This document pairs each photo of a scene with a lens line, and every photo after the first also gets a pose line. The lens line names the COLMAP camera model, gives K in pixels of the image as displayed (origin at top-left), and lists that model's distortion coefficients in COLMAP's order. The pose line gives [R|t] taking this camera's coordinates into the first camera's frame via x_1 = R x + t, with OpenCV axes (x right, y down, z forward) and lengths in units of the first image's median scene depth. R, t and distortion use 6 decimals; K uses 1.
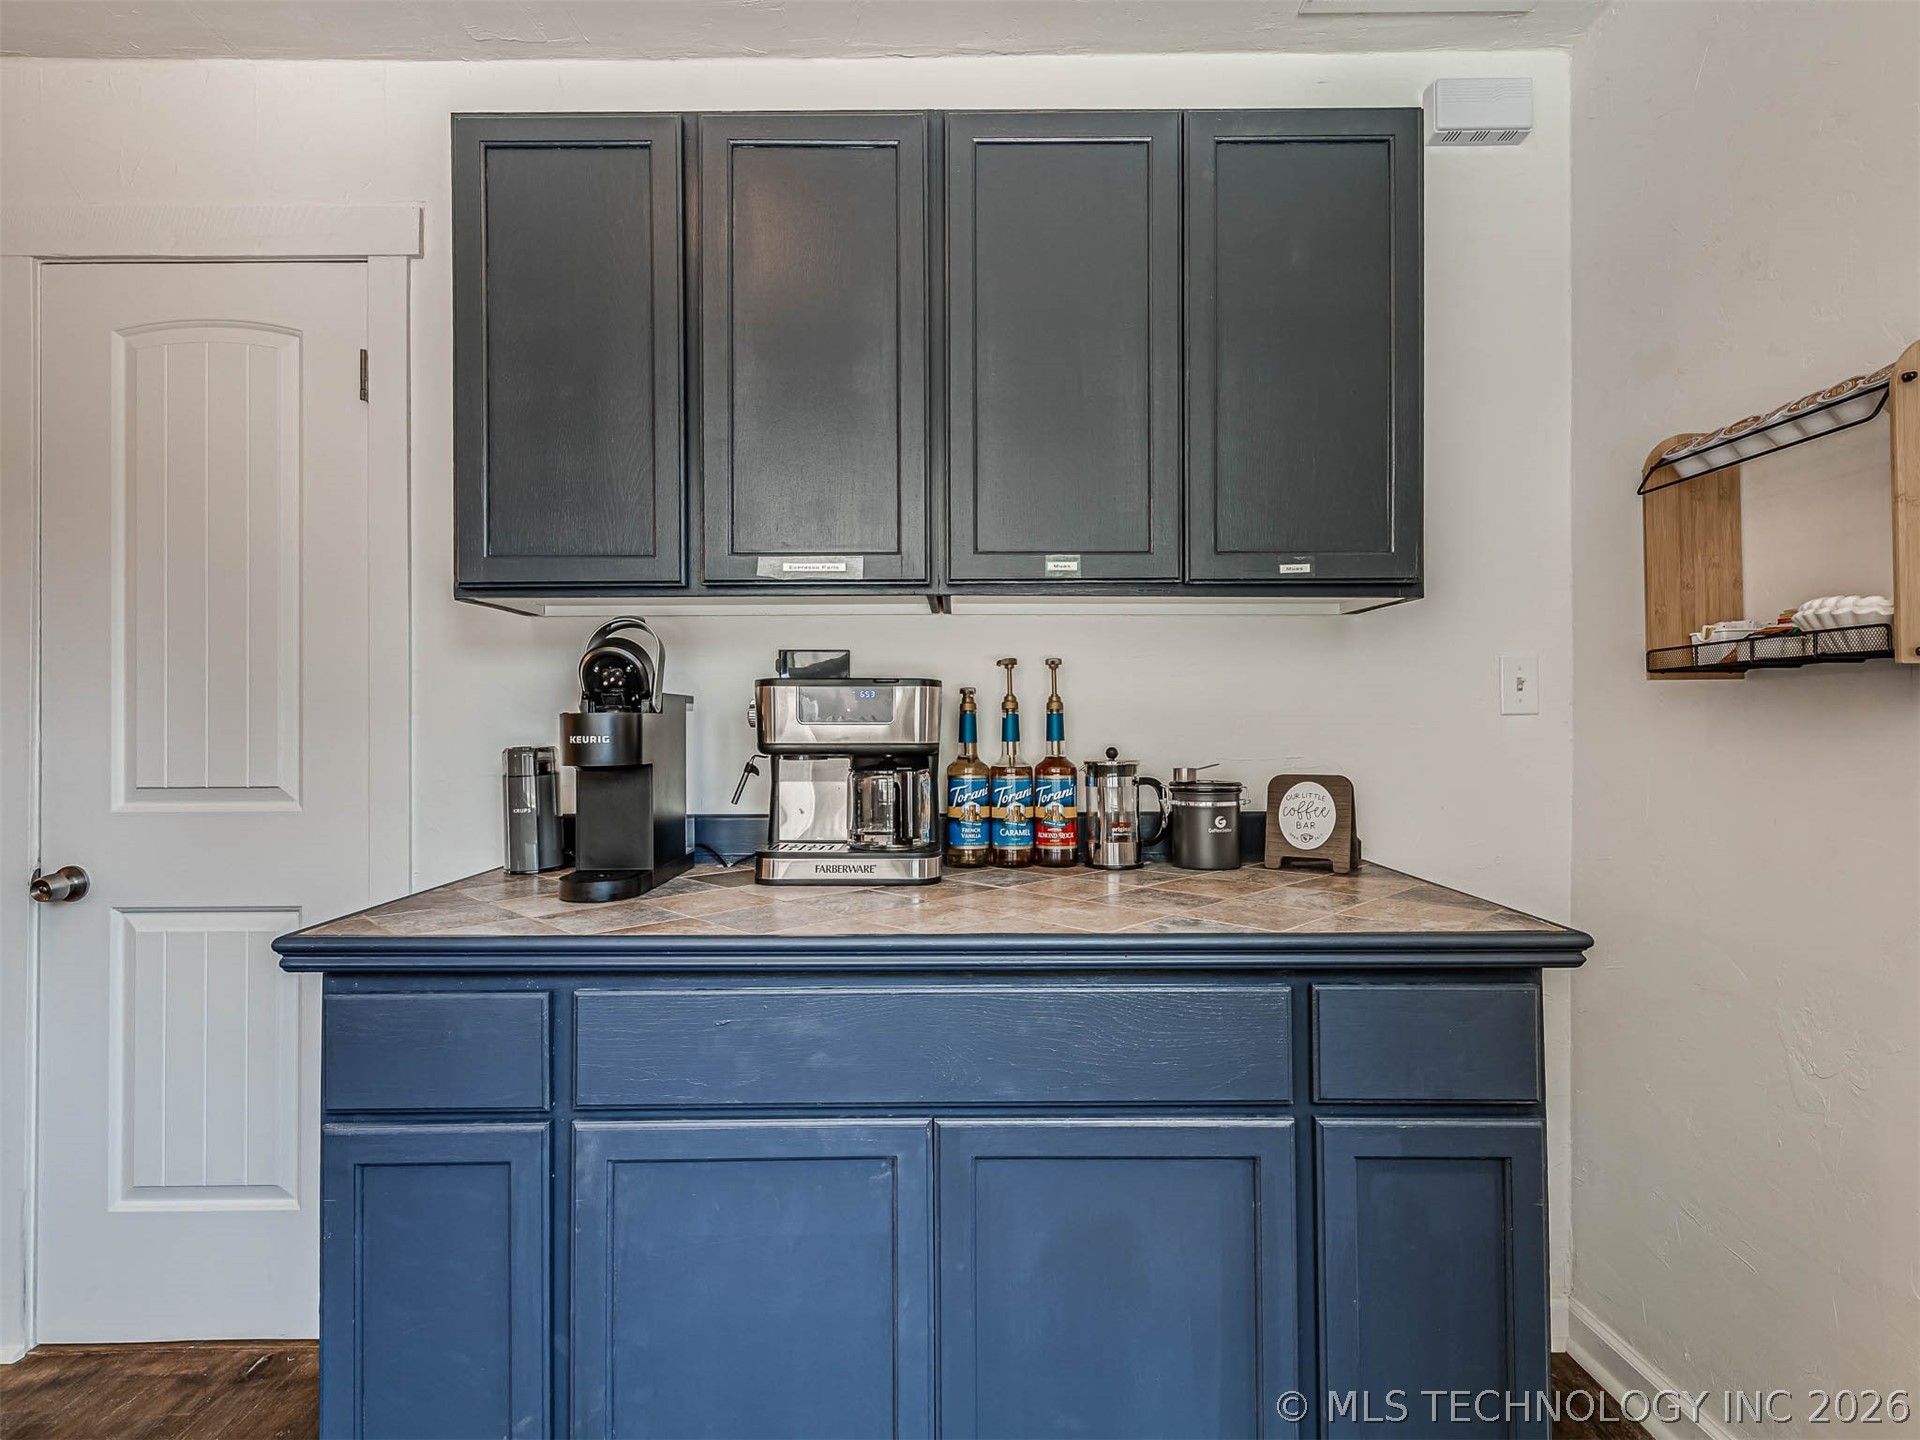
lens RADIAL K [[970.7, 0, 962.9], [0, 970.7, 714.3], [0, 0, 1]] dist [0.005888, -0.000528]
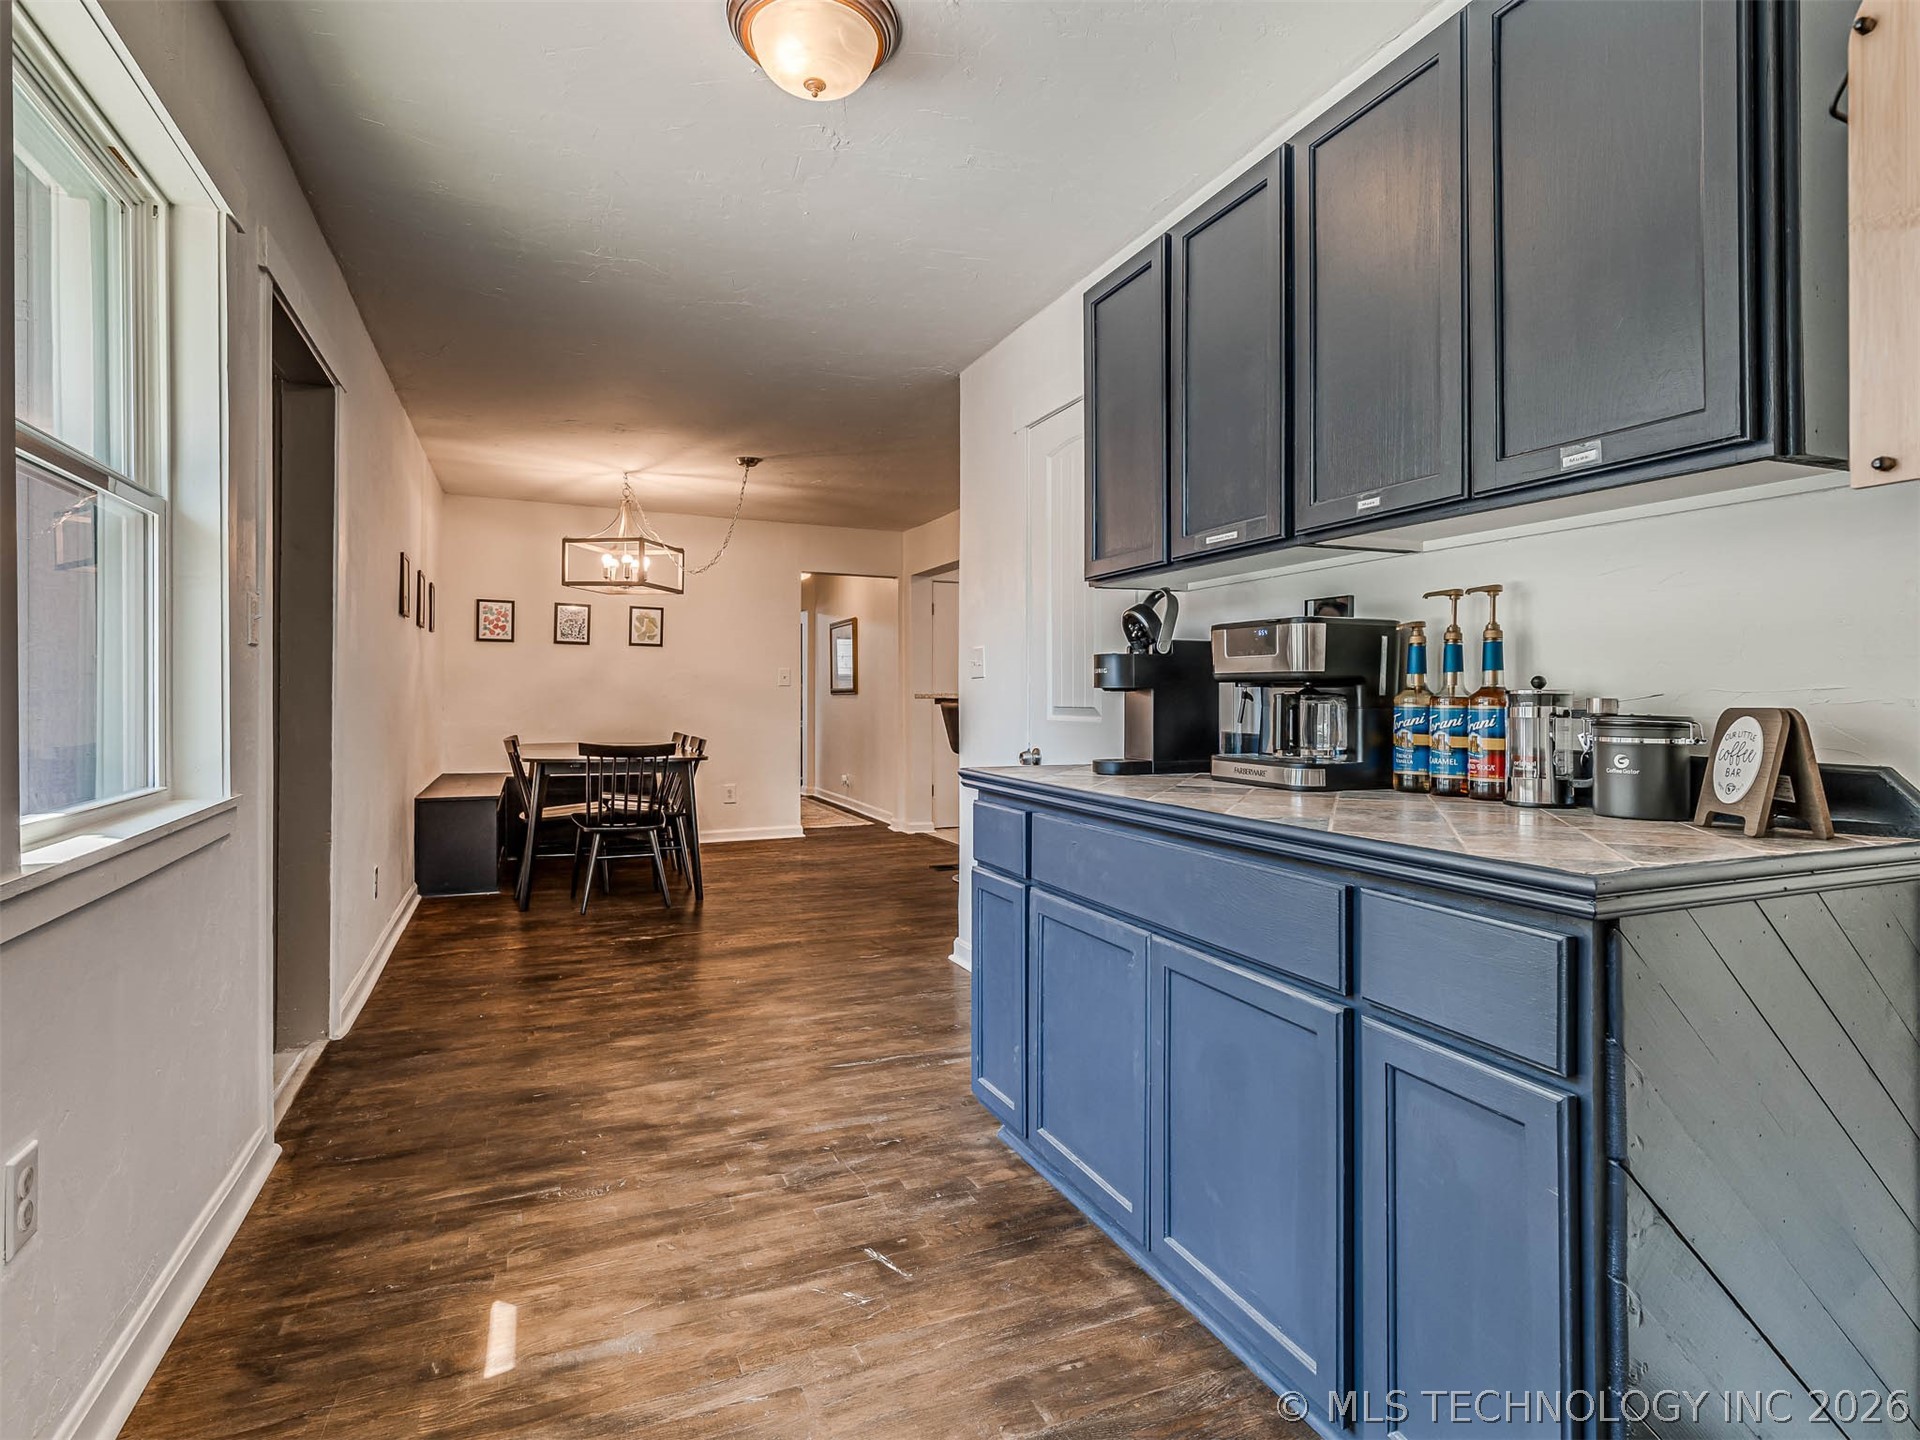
lens RADIAL K [[986.9, 0, 967.8], [0, 986.9, 697.3], [0, 0, 1]] dist [-0.001433, -0.000852]
pose [[0.396408, 0.004918, -0.918061, 0.809905], [0.005748, 0.999953, 0.007839, 0.044736], [0.918056, -0.008384, 0.396361, 0.138051]]
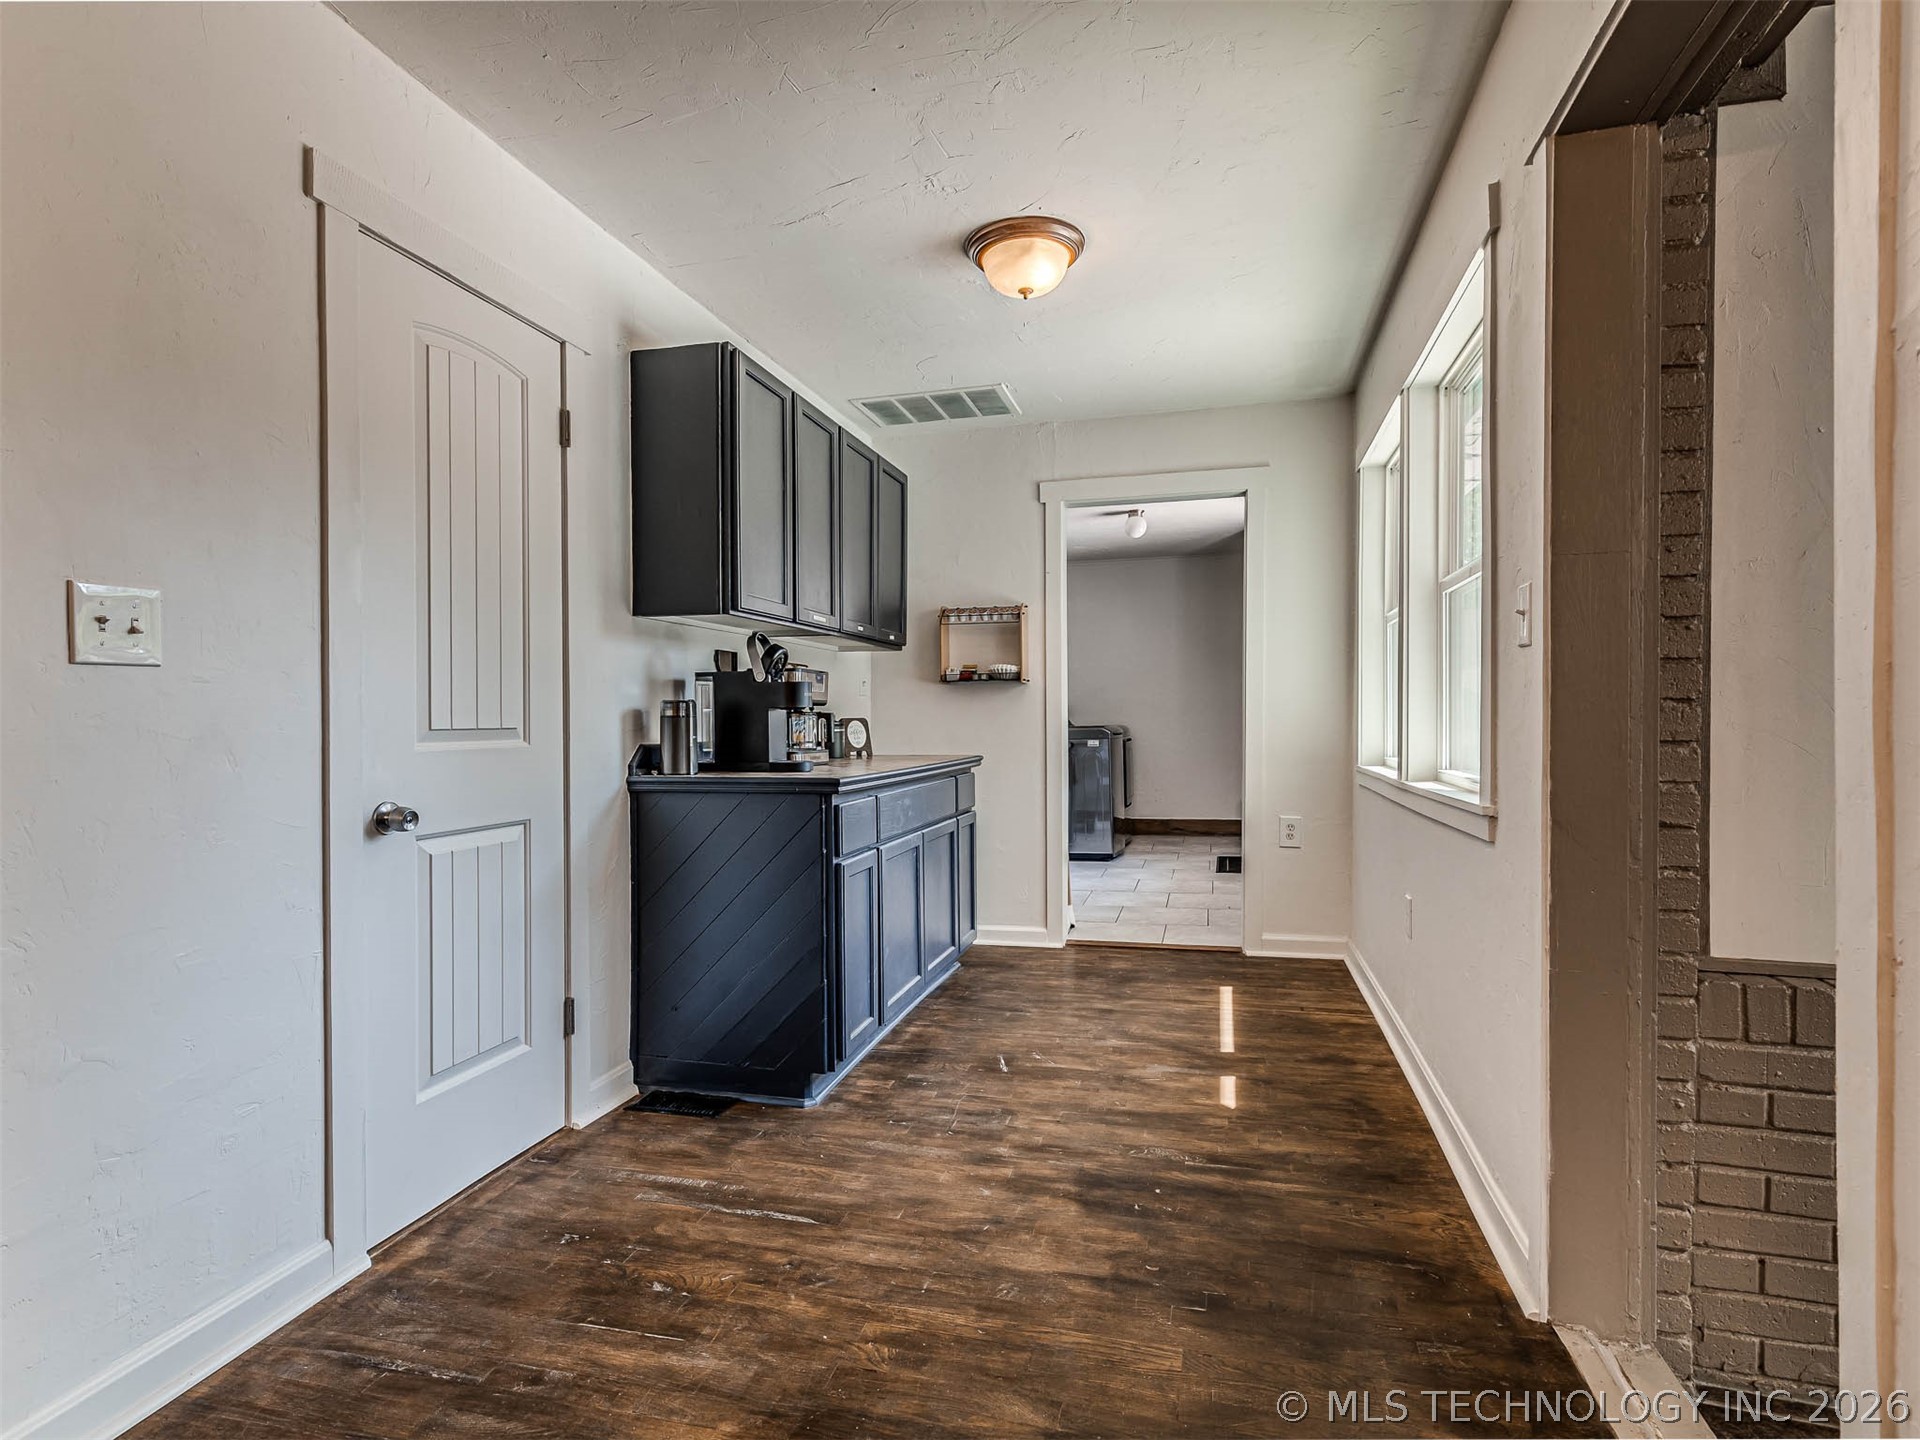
lens RADIAL K [[957.4, 0, 953.9], [0, 957.4, 724.4], [0, 0, 1]] dist [0.003743, -0.000868]
pose [[0.270798, -0.004798, 0.962624, -1.869686], [-0.005758, 0.999962, 0.006604, 0.061332], [-0.962619, -0.007331, 0.270760, 0.108512]]
